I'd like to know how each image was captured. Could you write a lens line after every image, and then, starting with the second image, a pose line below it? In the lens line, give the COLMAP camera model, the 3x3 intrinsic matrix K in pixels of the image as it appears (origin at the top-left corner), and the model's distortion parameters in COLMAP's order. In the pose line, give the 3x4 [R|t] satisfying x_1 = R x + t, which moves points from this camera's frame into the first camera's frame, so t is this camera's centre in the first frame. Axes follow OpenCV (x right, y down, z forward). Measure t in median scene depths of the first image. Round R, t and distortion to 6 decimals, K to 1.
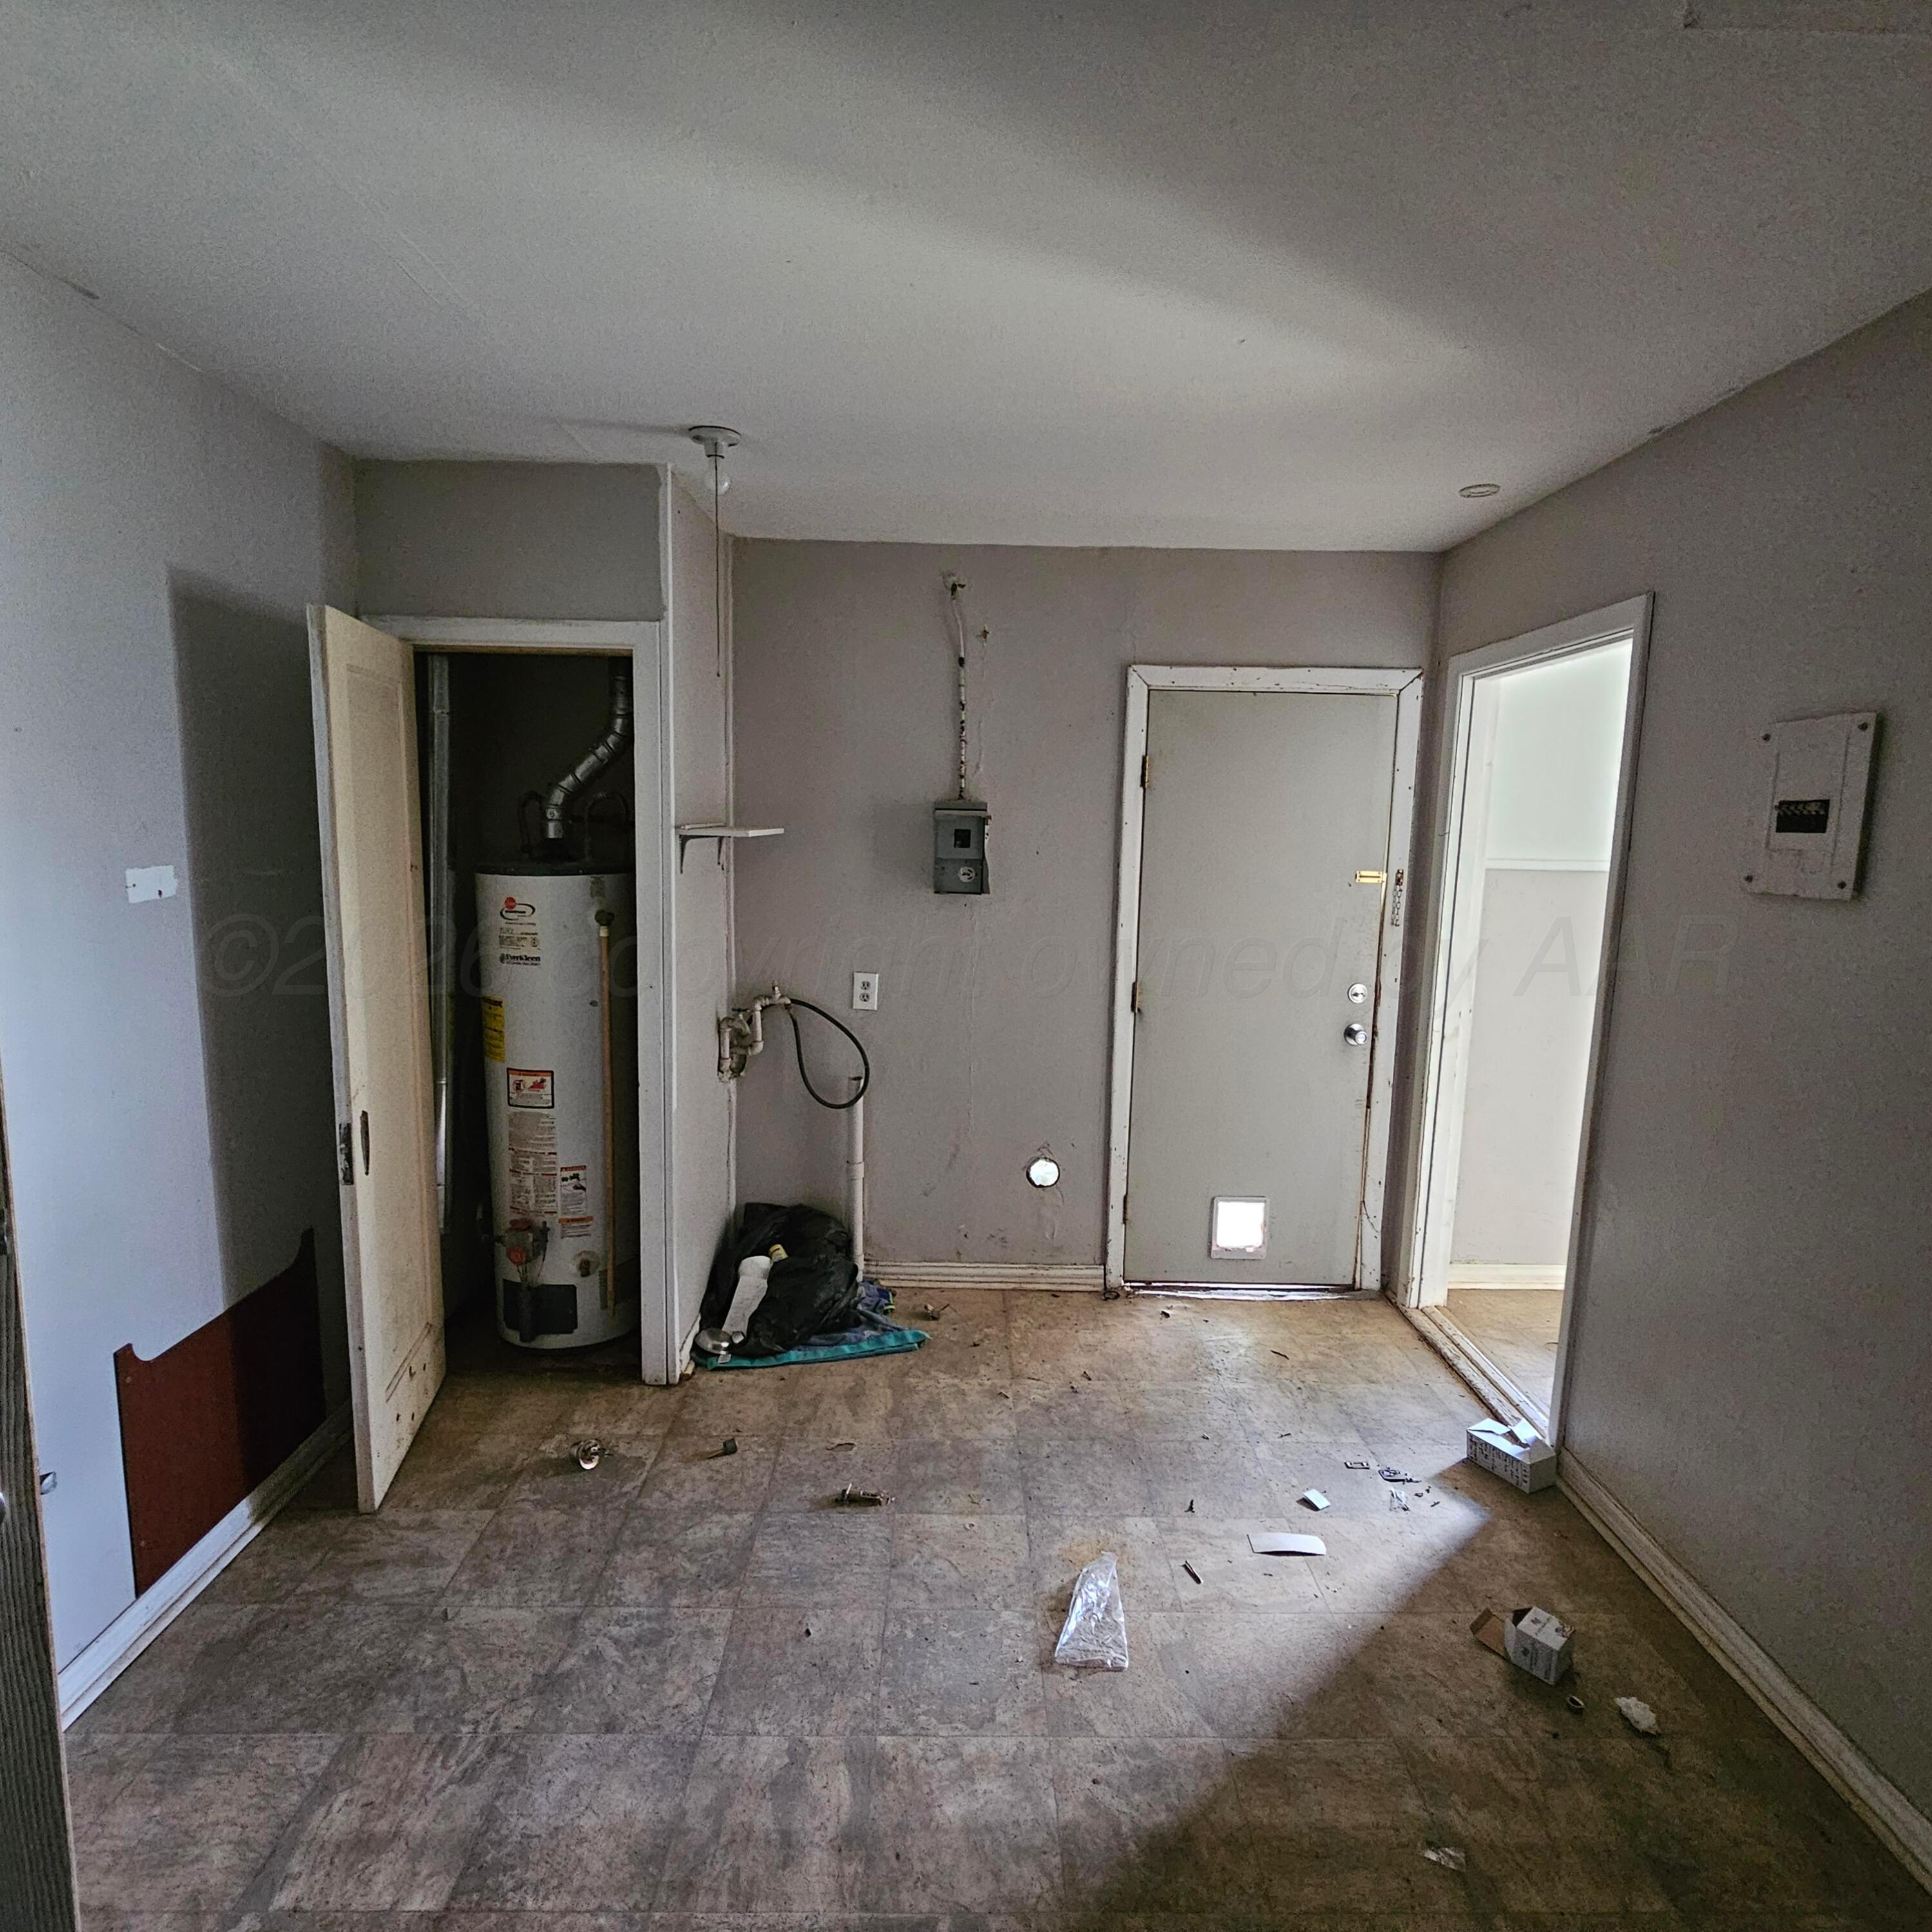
lens RADIAL K [[1062.7, 0, 969.0], [0, 1062.7, 973.0], [0, 0, 1]] dist [-0.008772, 0.003645]
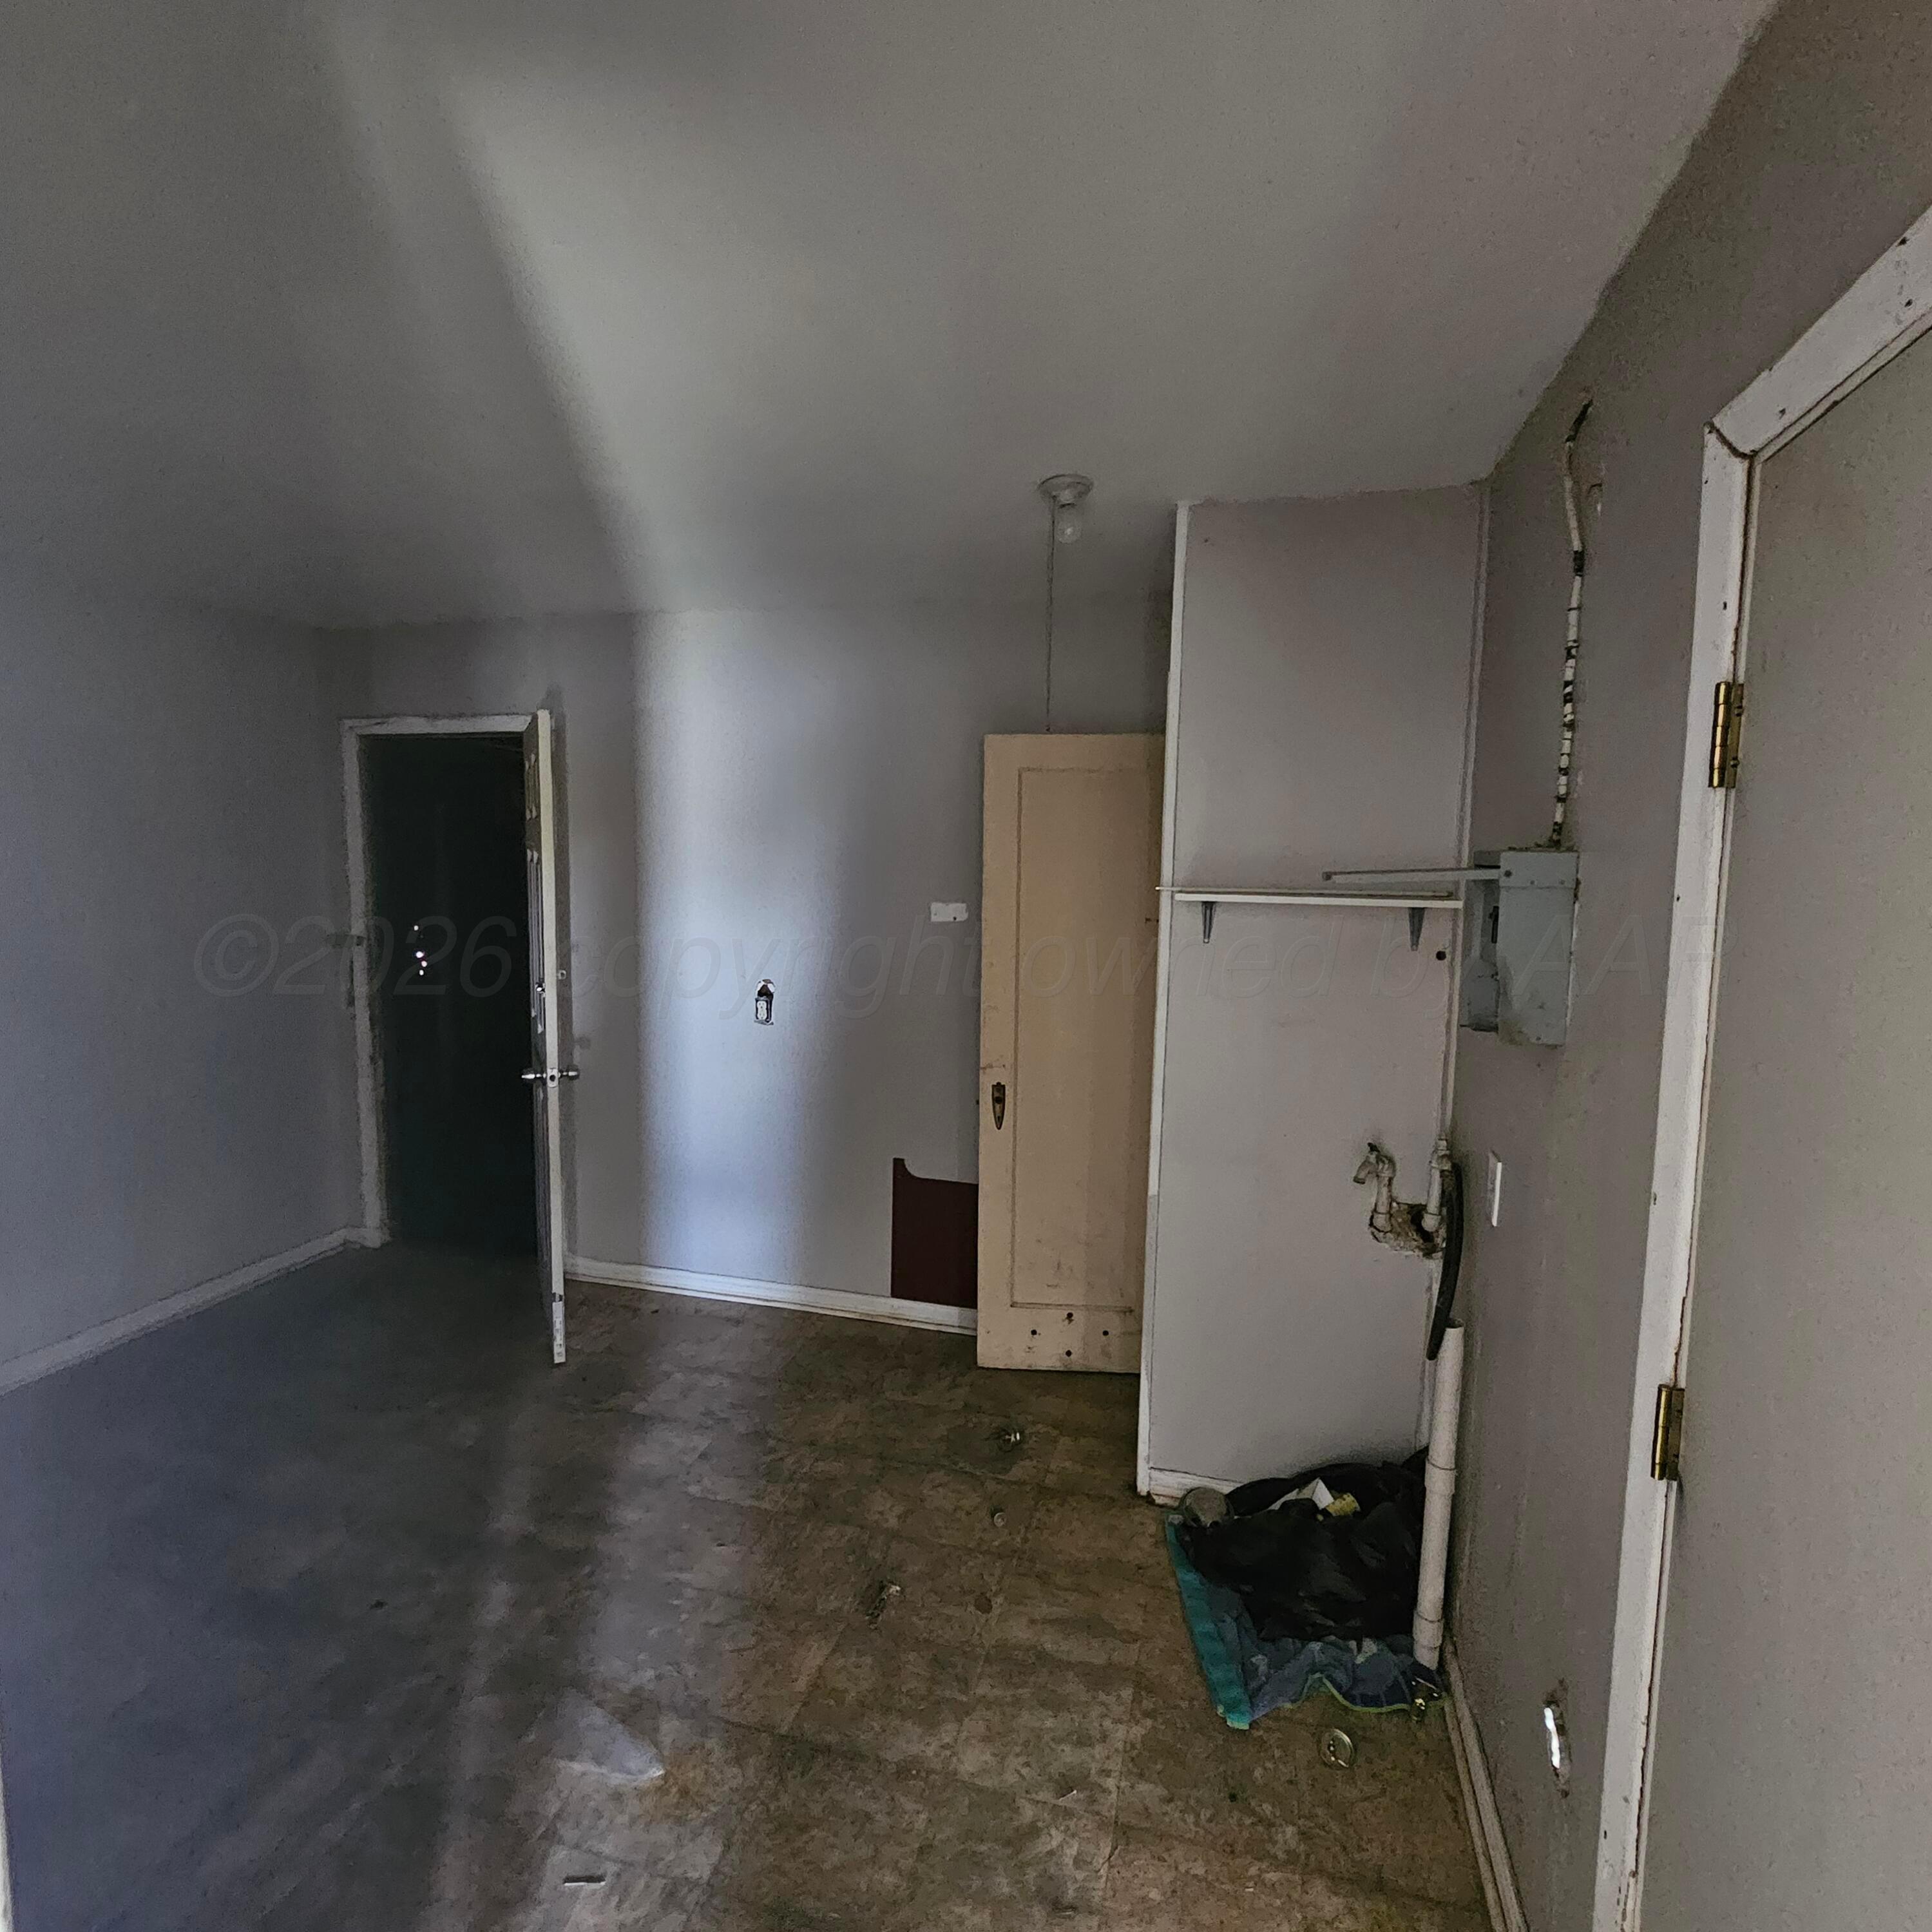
lens RADIAL K [[1062.7, 0, 960.7], [0, 1062.7, 949.2], [0, 0, 1]] dist [-0.008772, 0.003645]
pose [[-0.279487, 0.055938, -0.958519, 0.761232], [-0.161523, 0.981335, 0.104367, -0.177013], [0.946466, 0.183992, -0.265235, 1.250706]]
